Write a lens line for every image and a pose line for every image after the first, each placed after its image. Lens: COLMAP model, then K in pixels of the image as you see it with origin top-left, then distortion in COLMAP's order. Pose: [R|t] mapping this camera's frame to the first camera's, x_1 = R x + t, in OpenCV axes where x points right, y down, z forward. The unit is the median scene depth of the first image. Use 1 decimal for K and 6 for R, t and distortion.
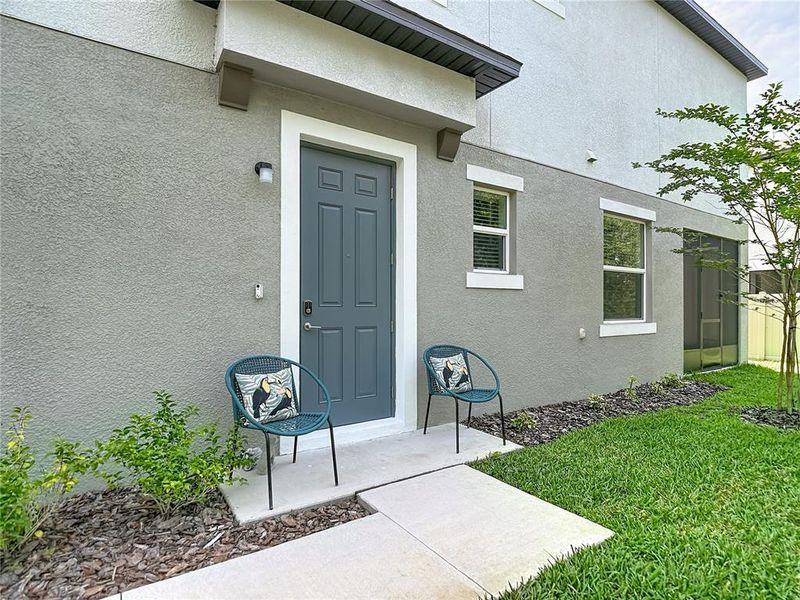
lens RADIAL K [[429.6, 0, 384.4], [0, 429.6, 305.8], [0, 0, 1]] dist [-0.000668, -0.021147]
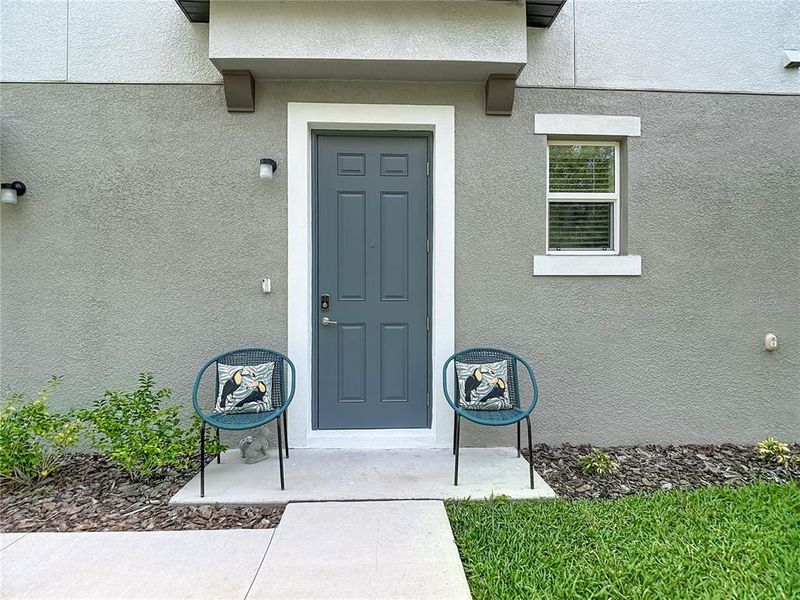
lens RADIAL K [[429.6, 0, 384.4], [0, 429.6, 305.8], [0, 0, 1]] dist [-0.000668, -0.021147]
pose [[0.852941, 0.003013, -0.521999, 0.432504], [0.002400, 0.999950, 0.009694, 0.004857], [0.522002, -0.009521, 0.852891, 0.240257]]
